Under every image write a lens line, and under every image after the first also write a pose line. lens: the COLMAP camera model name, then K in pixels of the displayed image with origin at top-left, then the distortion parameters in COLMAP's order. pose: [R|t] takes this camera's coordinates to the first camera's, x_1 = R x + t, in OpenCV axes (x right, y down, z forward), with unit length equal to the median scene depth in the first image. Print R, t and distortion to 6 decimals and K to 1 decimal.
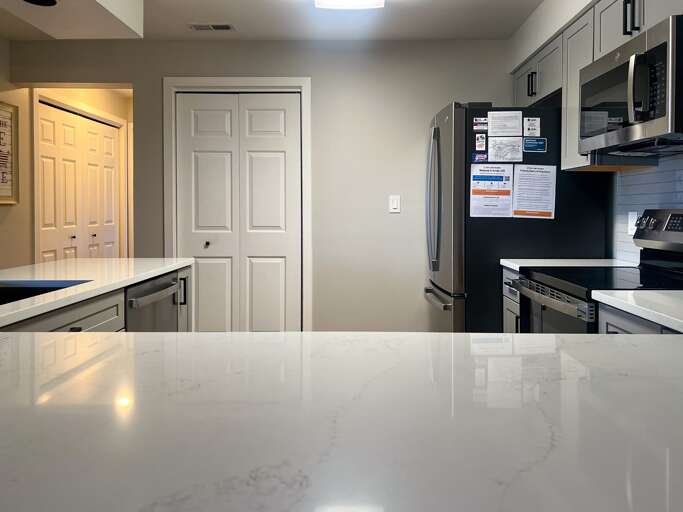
lens RADIAL K [[549.3, 0, 342.9], [0, 549.3, 216.0], [0, 0, 1]] dist [0.002407, -0.001835]
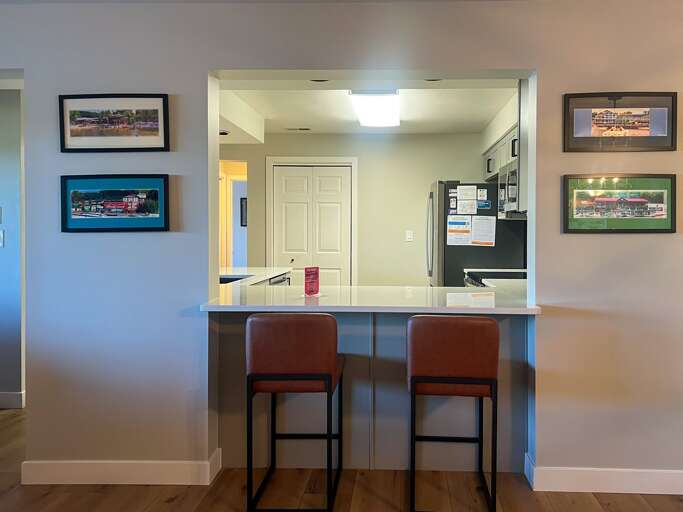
lens RADIAL K [[549.7, 0, 341.5], [0, 549.7, 256.0], [0, 0, 1]] dist [0.007096, -0.001678]
pose [[0.996622, 0.005646, -0.081934, 0.037128], [-0.003064, 0.999496, 0.031605, -0.018093], [0.082071, -0.031247, 0.996137, -0.811661]]
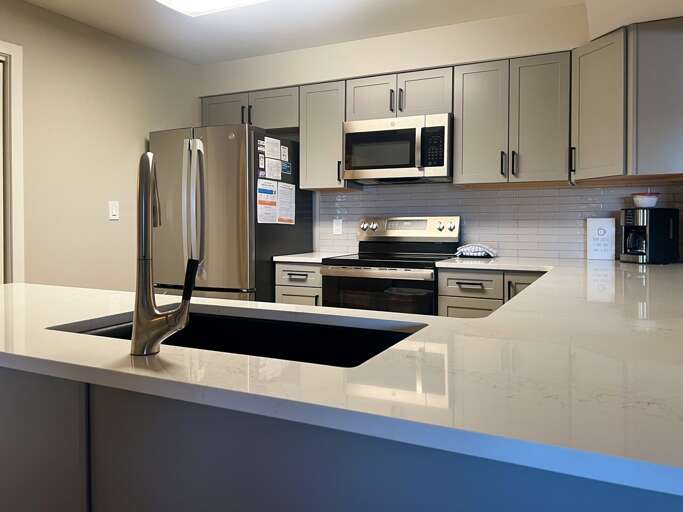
lens RADIAL K [[549.7, 0, 341.5], [0, 549.7, 256.0], [0, 0, 1]] dist [0.007096, -0.001678]
pose [[0.427287, -0.048945, 0.902790, -0.780634], [0.007850, 0.998697, 0.050430, 0.014975], [-0.904082, -0.014461, 0.427115, 0.318677]]
